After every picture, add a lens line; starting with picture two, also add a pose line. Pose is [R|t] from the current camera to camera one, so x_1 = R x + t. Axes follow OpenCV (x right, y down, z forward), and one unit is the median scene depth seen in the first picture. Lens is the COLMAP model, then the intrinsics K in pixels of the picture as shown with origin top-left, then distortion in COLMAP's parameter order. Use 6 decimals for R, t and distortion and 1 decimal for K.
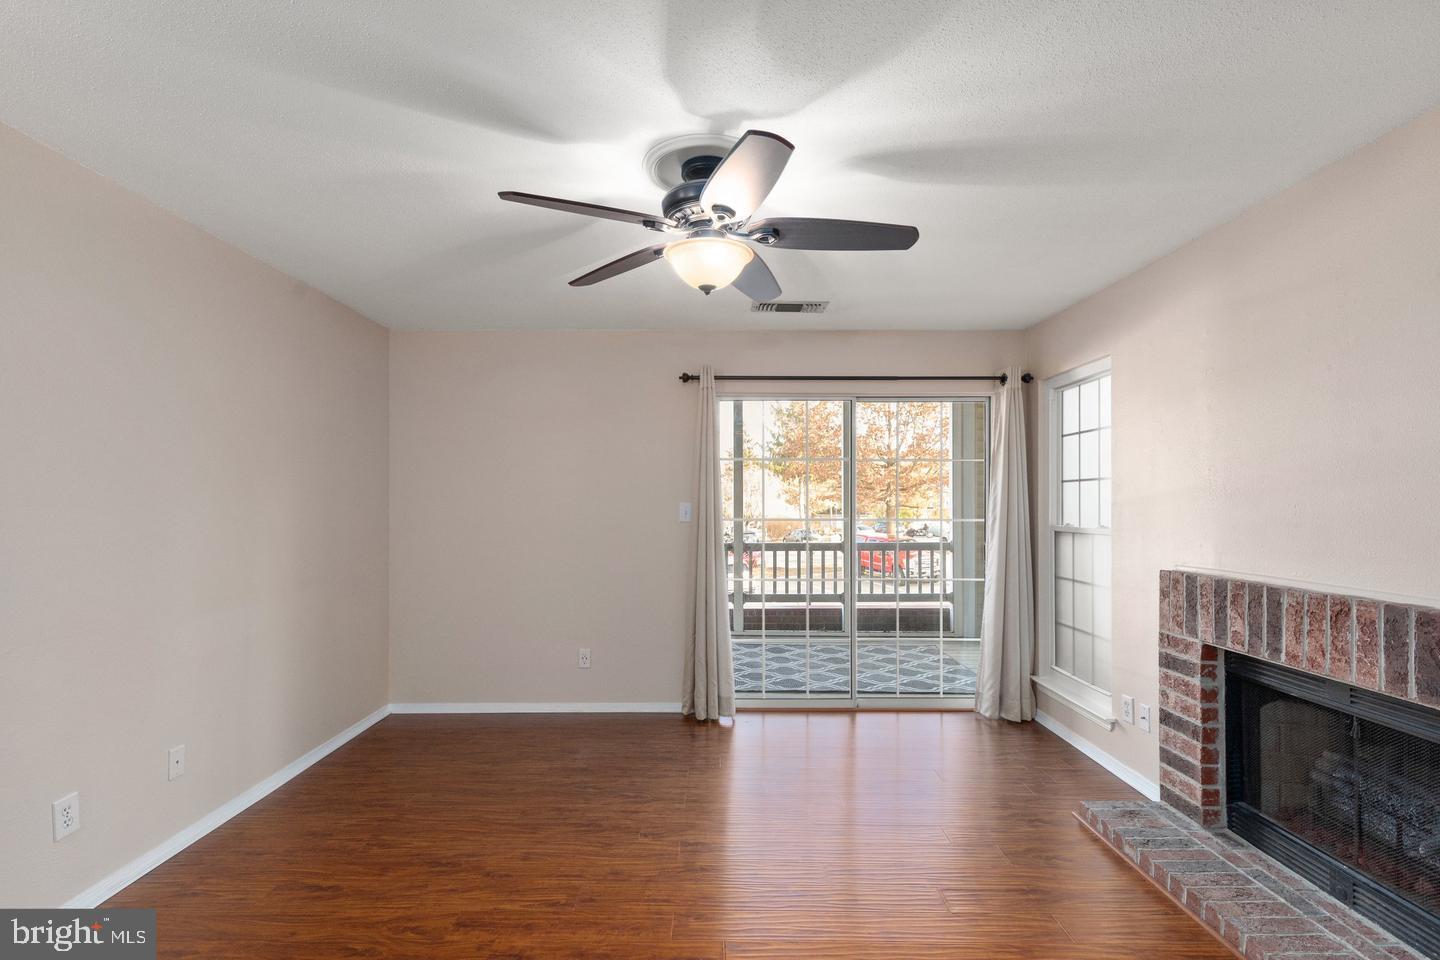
lens RADIAL K [[664.5, 0, 719.0], [0, 664.5, 500.3], [0, 0, 1]] dist [0.010722, -0.004369]
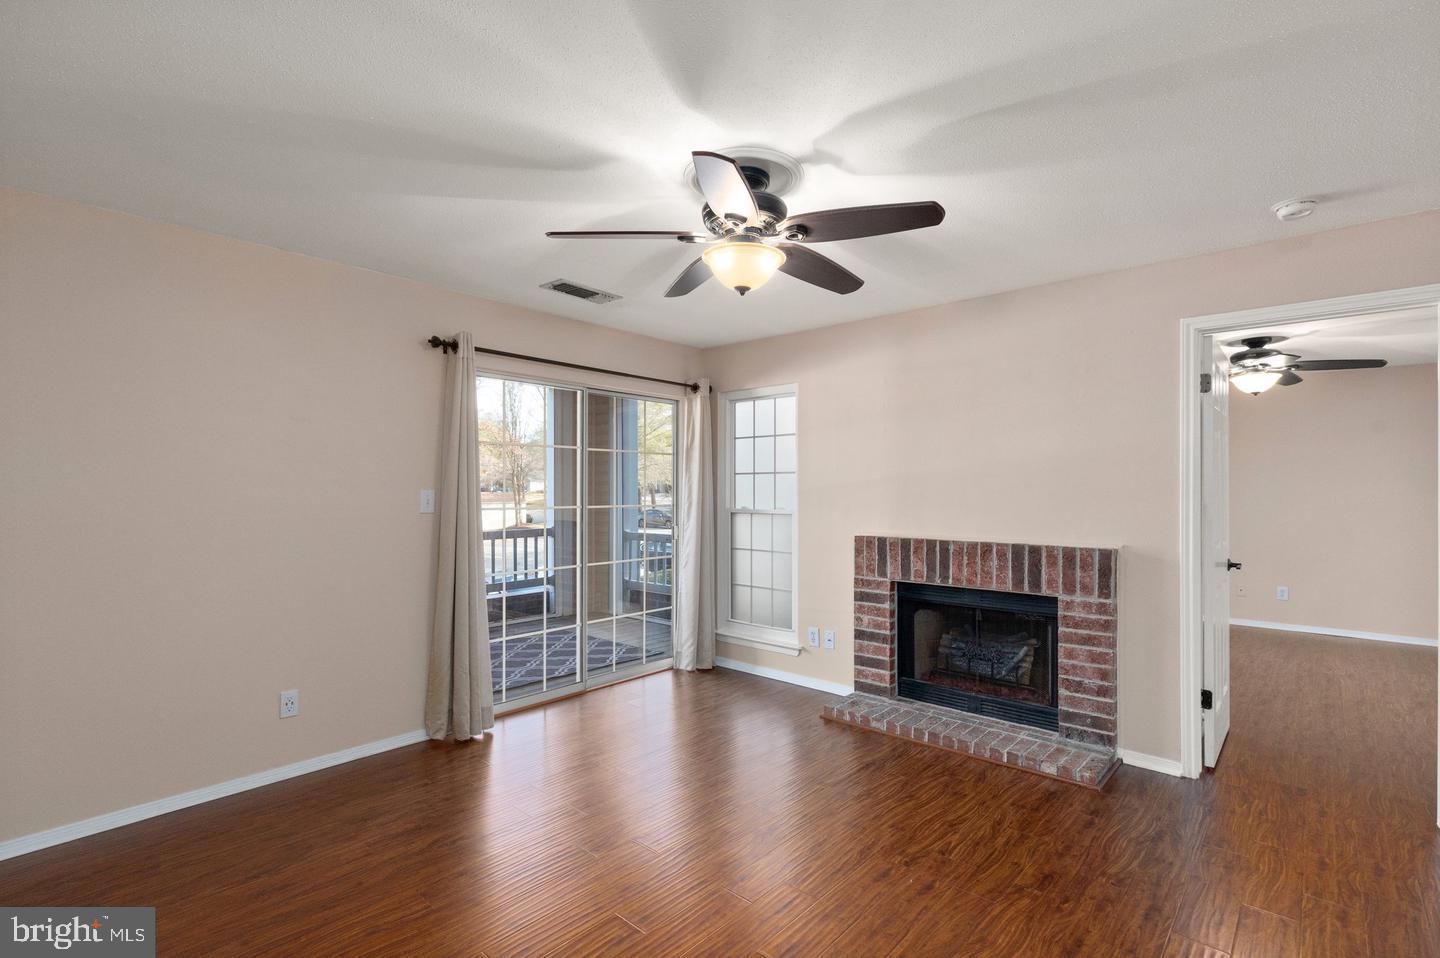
lens RADIAL K [[664.5, 0, 722.1], [0, 664.5, 490.4], [0, 0, 1]] dist [0.010722, -0.004369]
pose [[0.666989, 0.000986, 0.745067, -0.660783], [-0.003447, 0.999993, 0.001762, 0.002059], [-0.745060, -0.003743, 0.666987, 0.246736]]
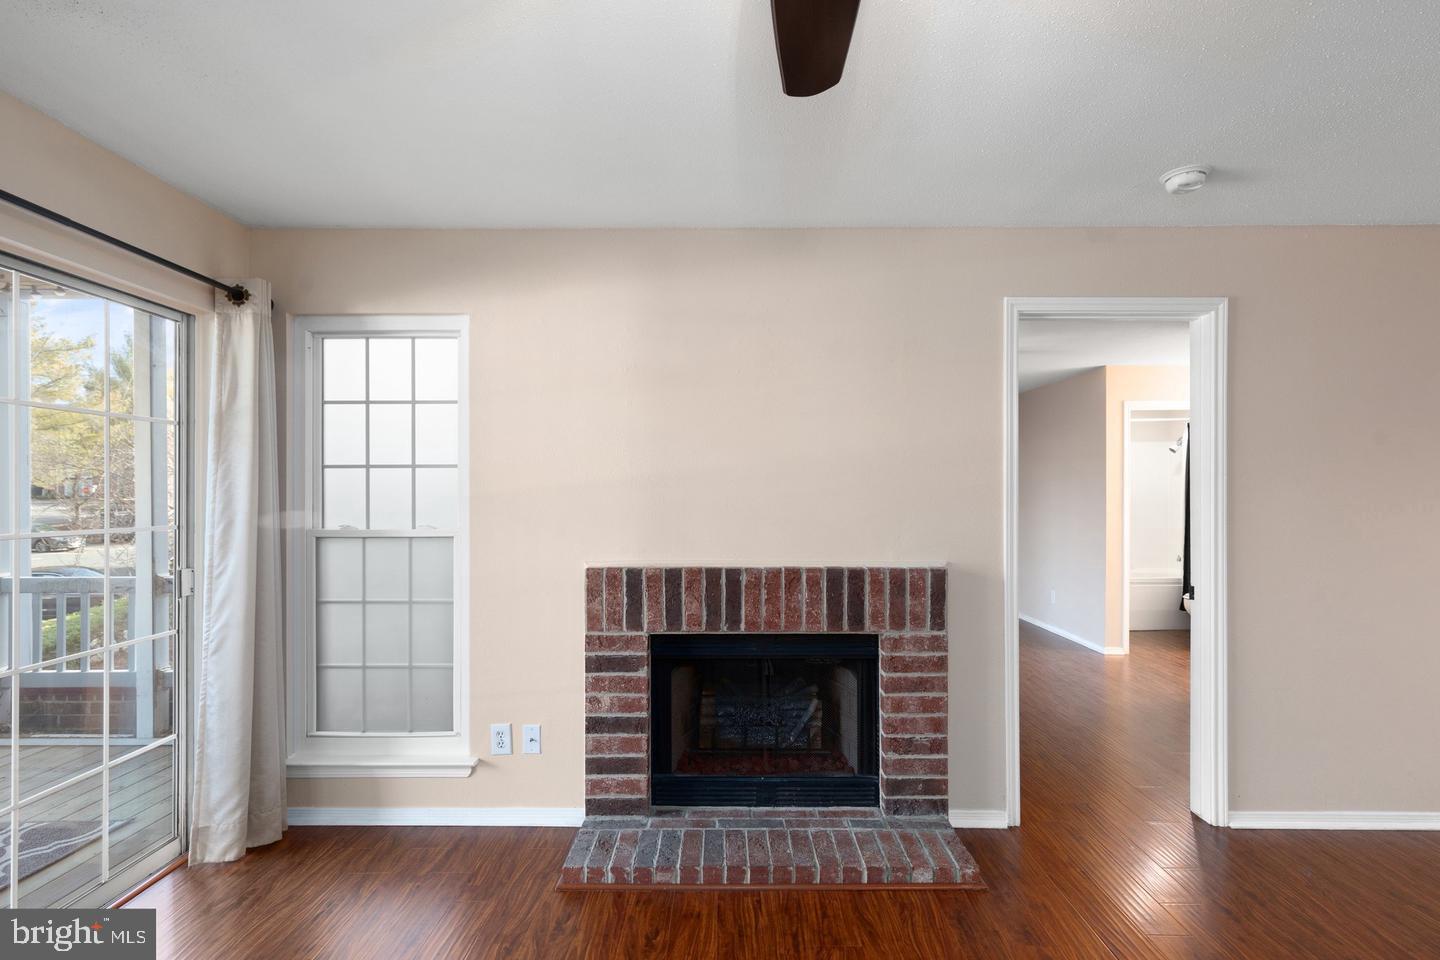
lens RADIAL K [[664.5, 0, 731.7], [0, 664.5, 492.9], [0, 0, 1]] dist [0.010722, -0.004369]
pose [[0.011494, -0.000413, 0.999934, -0.273878], [-0.002359, 0.999997, 0.000441, -0.002289], [-0.999931, -0.002364, 0.011493, 0.820917]]
